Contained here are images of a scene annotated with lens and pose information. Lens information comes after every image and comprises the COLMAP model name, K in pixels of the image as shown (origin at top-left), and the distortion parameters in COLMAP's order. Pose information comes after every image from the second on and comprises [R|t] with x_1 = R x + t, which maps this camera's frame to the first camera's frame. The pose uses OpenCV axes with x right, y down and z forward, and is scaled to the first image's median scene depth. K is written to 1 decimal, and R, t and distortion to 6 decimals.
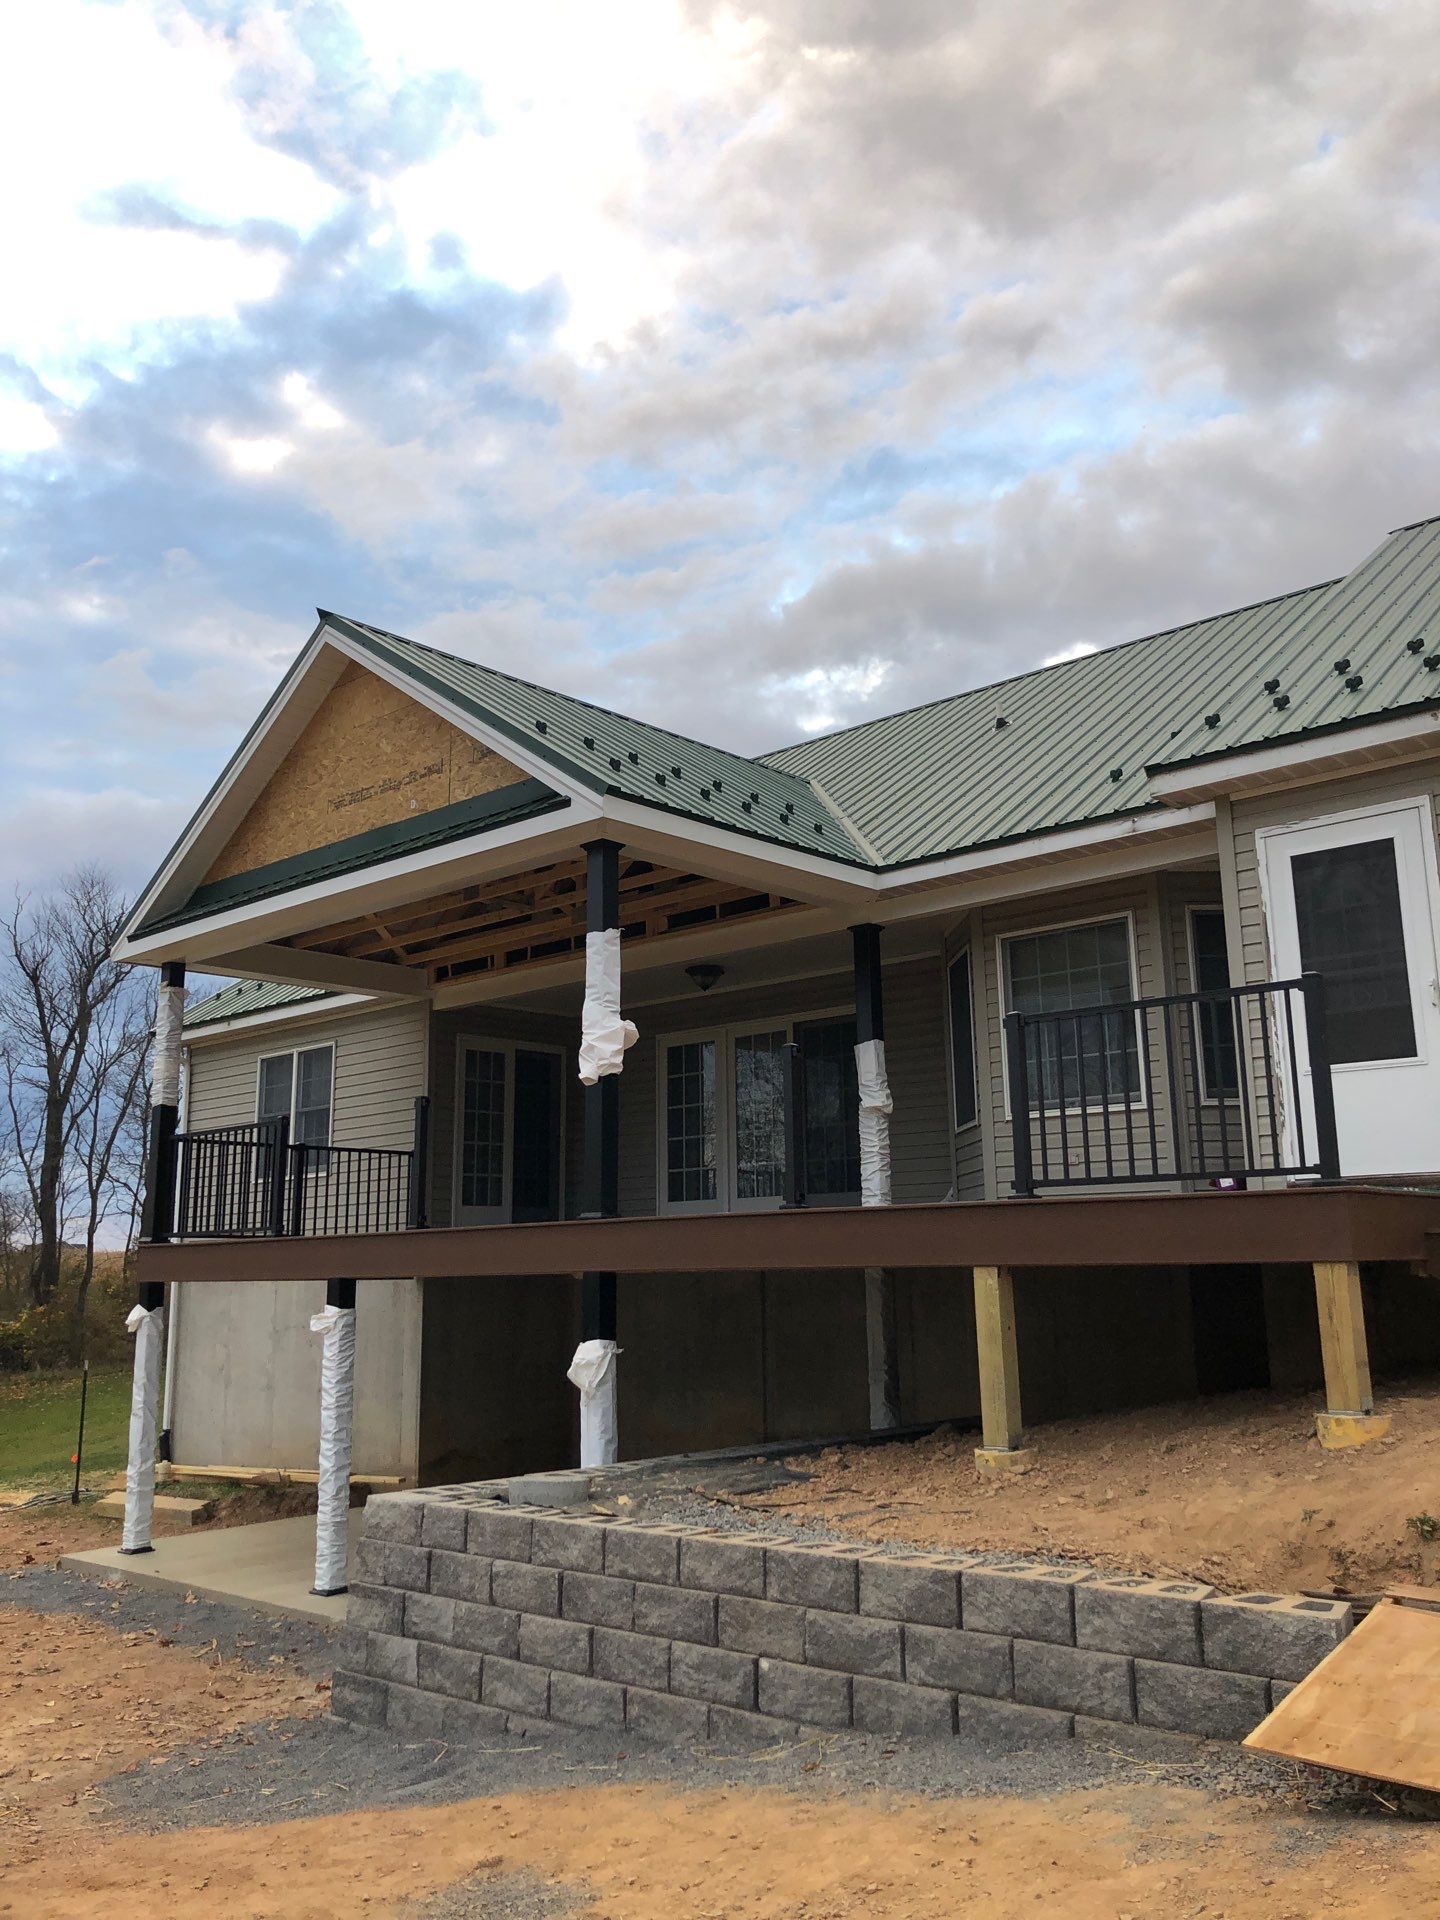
lens RADIAL K [[1569.0, 0, 720.0], [0, 1569.0, 960.0], [0, 0, 1]] dist [-0.003882, 0.045812]
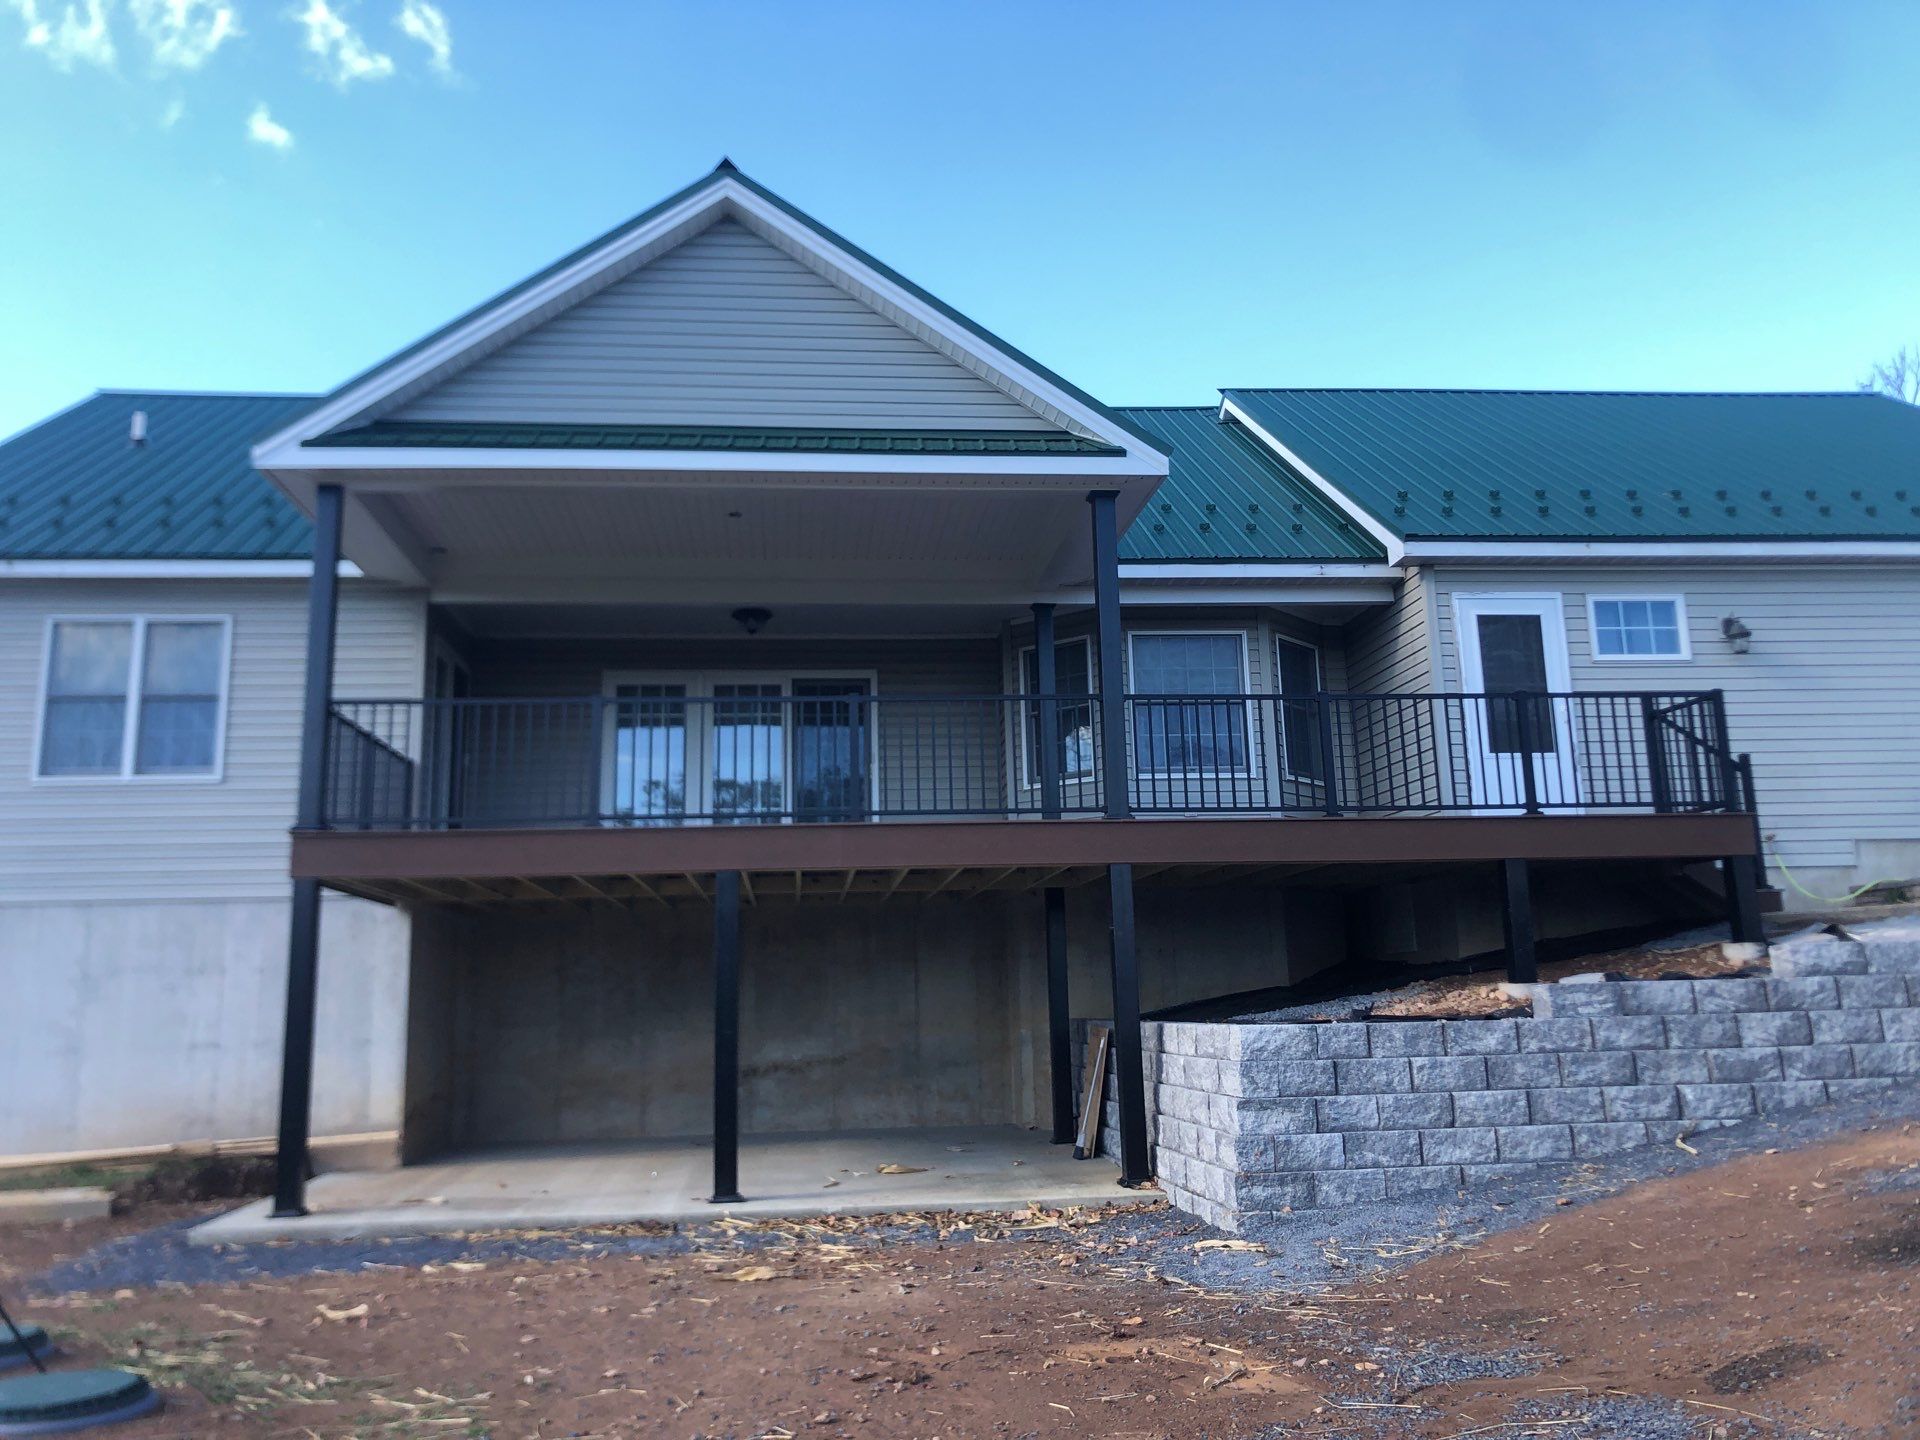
lens RADIAL K [[1569.0, 0, 930.0], [0, 1569.0, 711.8], [0, 0, 1]] dist [-0.003882, 0.045812]
pose [[0.670654, 0.132978, 0.729753, -1.332184], [-0.131821, 0.989506, -0.059166, 0.228850], [-0.729963, -0.056517, 0.681146, 0.432286]]
